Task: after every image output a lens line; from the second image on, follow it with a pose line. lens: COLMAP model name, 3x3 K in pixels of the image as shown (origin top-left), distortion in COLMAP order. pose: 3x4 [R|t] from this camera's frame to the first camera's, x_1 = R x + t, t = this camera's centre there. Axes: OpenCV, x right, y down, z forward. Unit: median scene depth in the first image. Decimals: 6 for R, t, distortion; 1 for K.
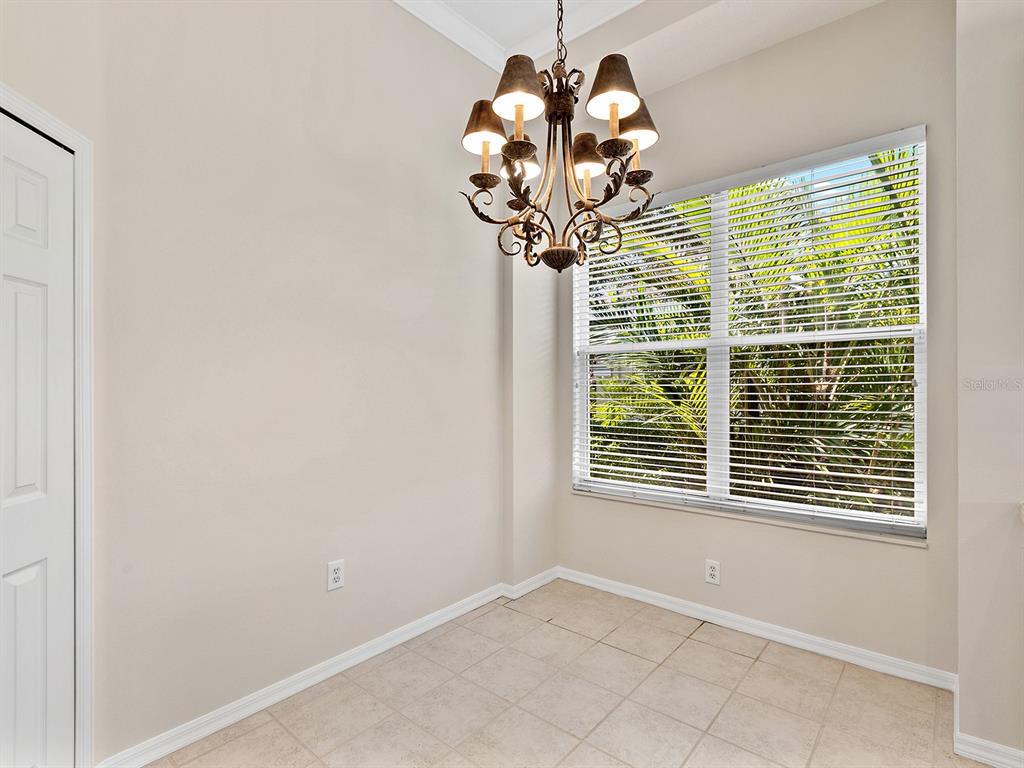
lens RADIAL K [[512.8, 0, 516.9], [0, 512.8, 383.7], [0, 0, 1]] dist [-0.000428, 0.000509]
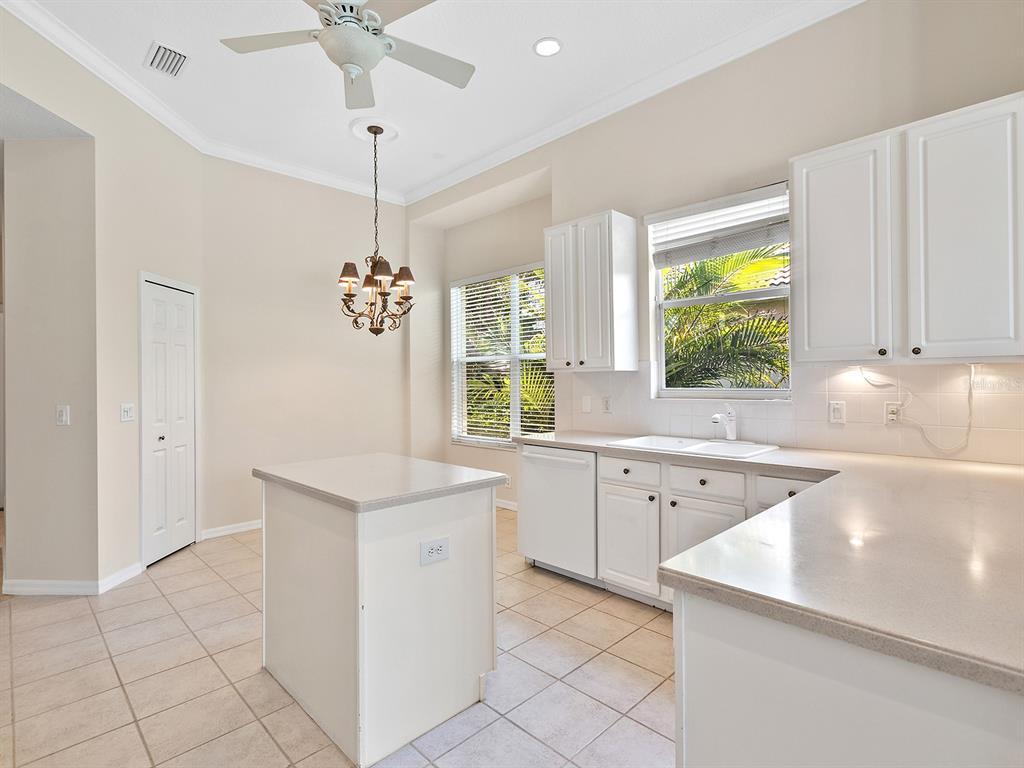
lens RADIAL K [[512.8, 0, 515.7], [0, 512.8, 382.2], [0, 0, 1]] dist [-0.000428, 0.000509]
pose [[0.996605, -0.008220, -0.081925, 0.508737], [0.008461, 0.999961, 0.002597, 0.006476], [0.081901, -0.003282, 0.996635, -0.756938]]
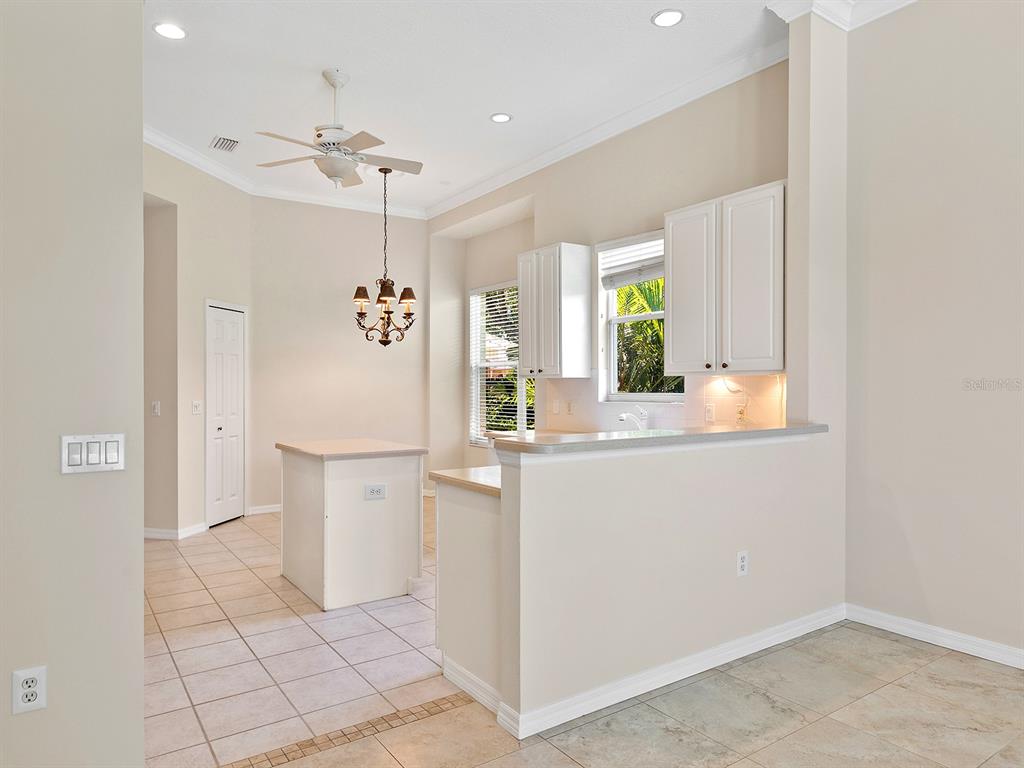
lens RADIAL K [[665.9, 0, 508.1], [0, 665.9, 389.9], [0, 0, 1]] dist [0.005018, 0.002486]
pose [[0.962777, 0.000159, -0.270298, 0.947220], [0.001619, 0.999978, 0.006355, 0.006408], [0.270293, -0.006556, 0.962756, -1.309098]]
